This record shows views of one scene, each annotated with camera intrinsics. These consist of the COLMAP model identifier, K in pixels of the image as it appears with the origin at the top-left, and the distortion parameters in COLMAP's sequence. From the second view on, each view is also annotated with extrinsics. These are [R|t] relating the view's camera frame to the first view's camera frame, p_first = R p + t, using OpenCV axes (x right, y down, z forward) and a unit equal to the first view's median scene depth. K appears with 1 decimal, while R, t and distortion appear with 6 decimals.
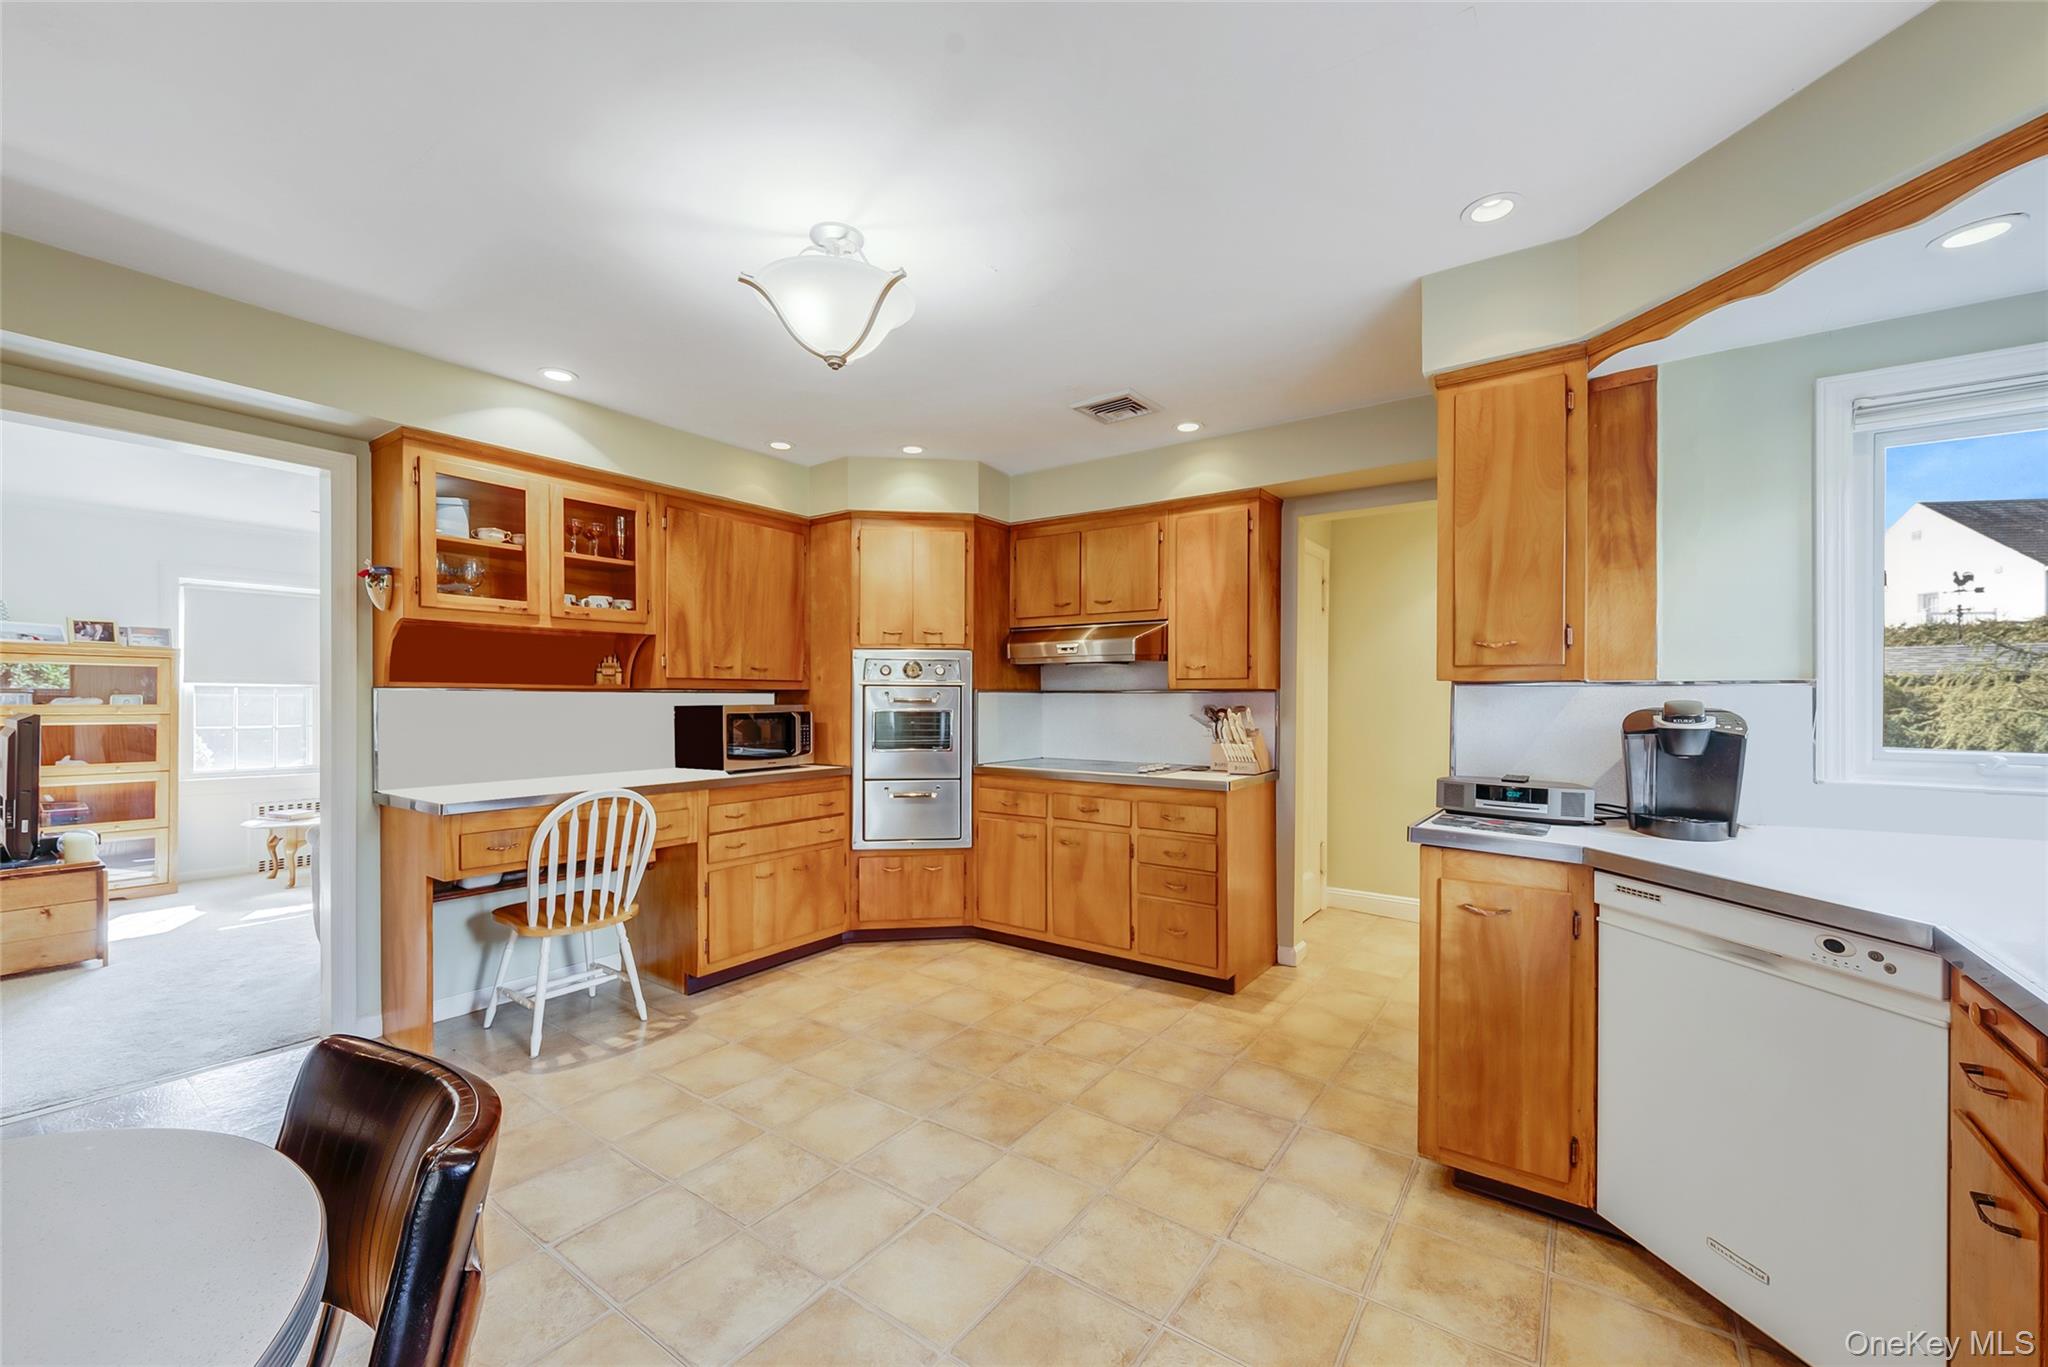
lens RADIAL K [[809.6, 0, 1025.9], [0, 809.6, 700.9], [0, 0, 1]] dist [-0.002338, -0.001060]
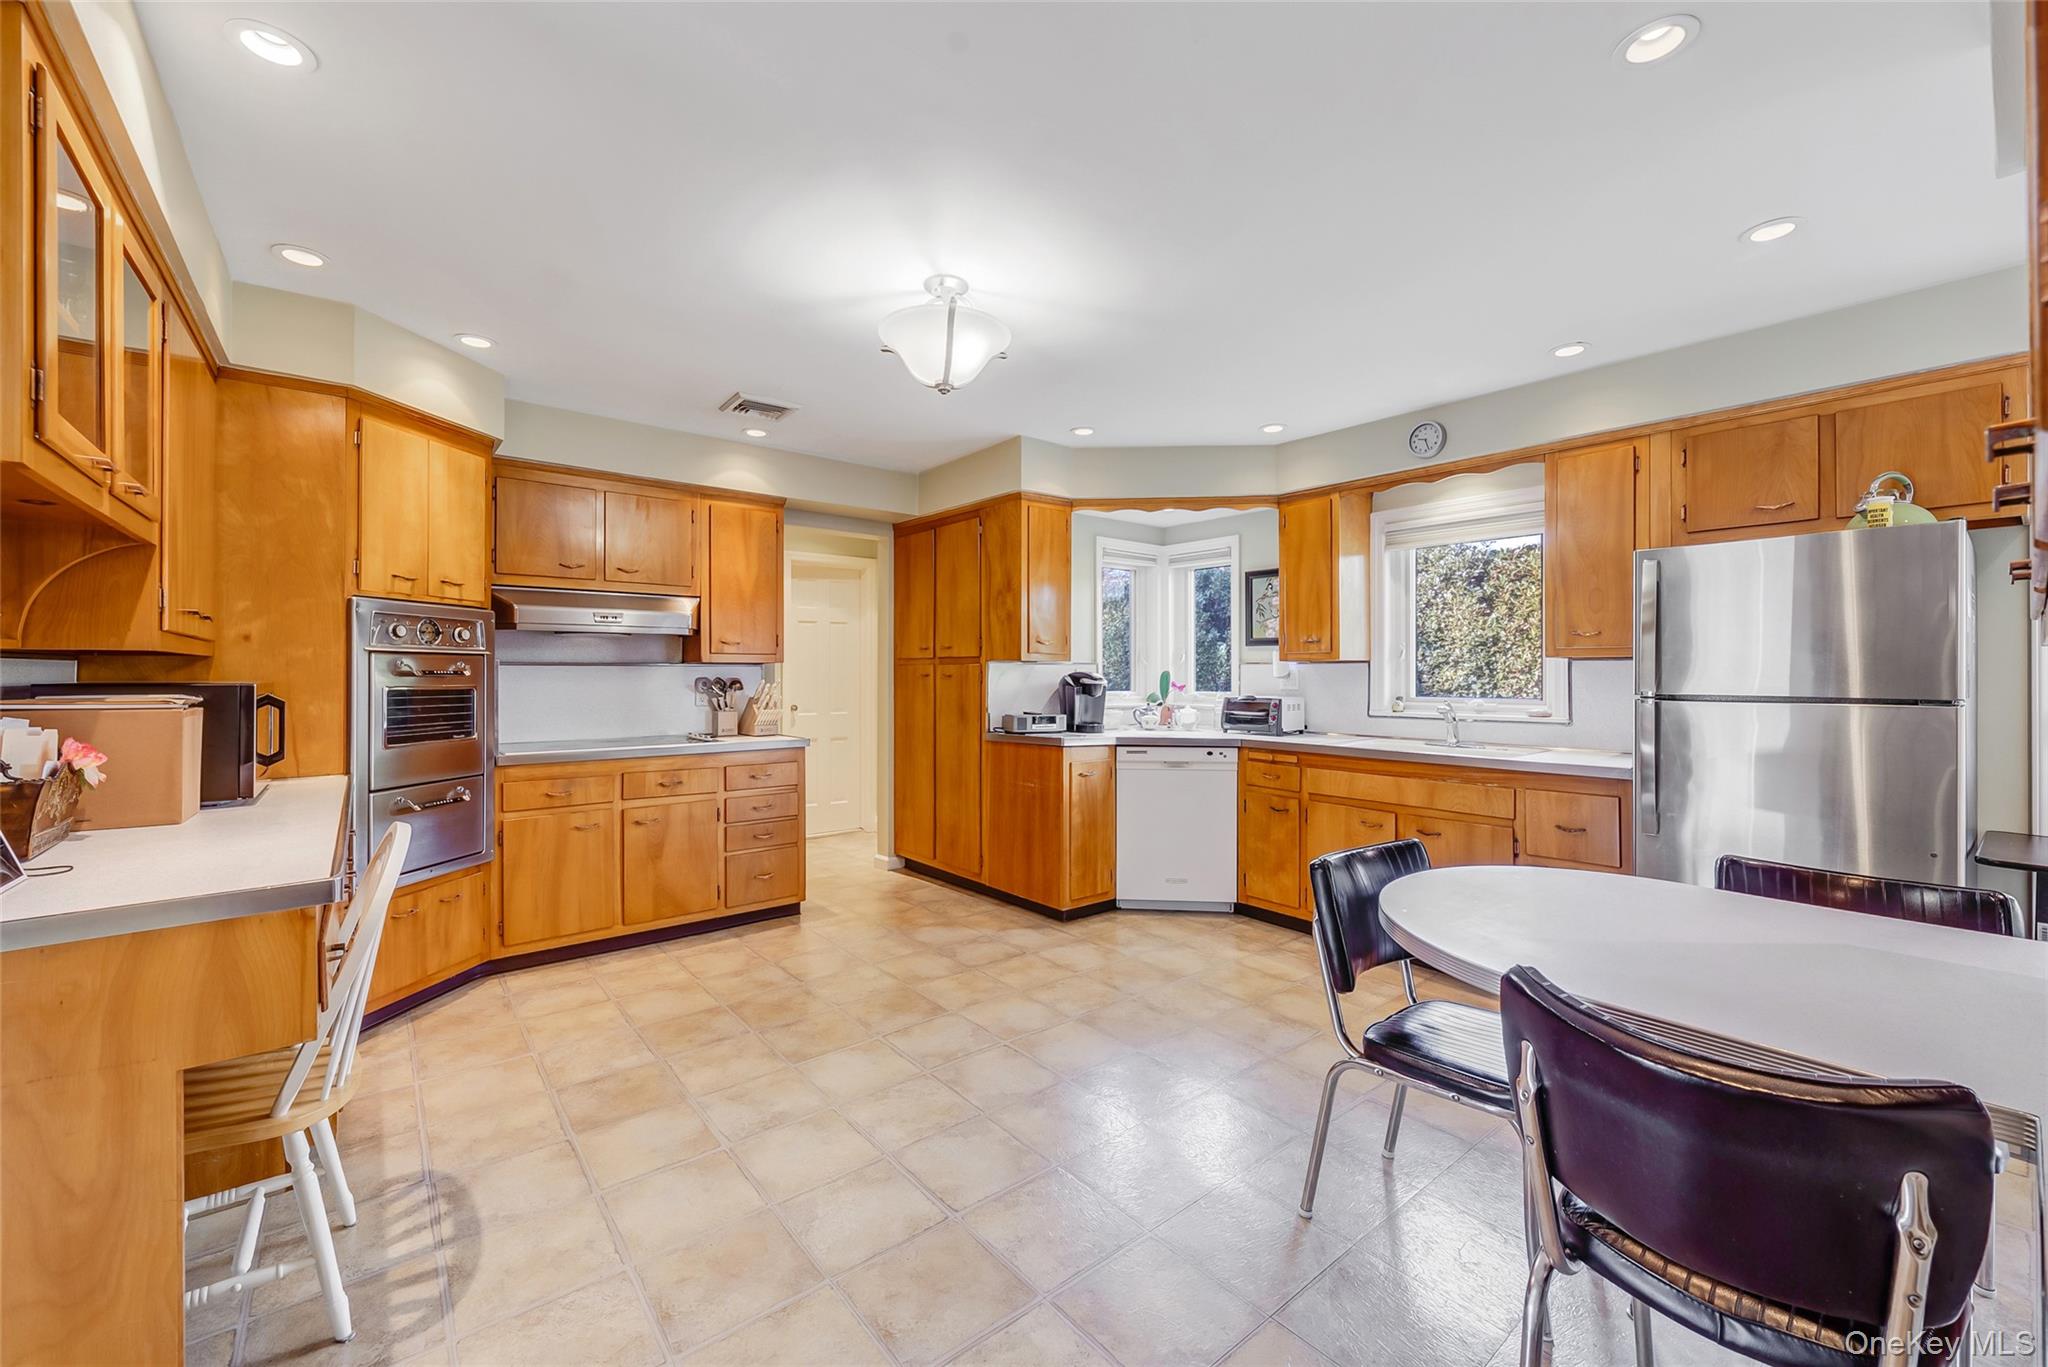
lens RADIAL K [[809.6, 0, 1026.2], [0, 809.6, 670.3], [0, 0, 1]] dist [-0.002338, -0.001060]
pose [[0.263029, 0.001381, 0.964787, -0.918490], [0.004777, 0.999985, -0.002734, 0.001103], [-0.964776, 0.005328, 0.263018, 0.385389]]
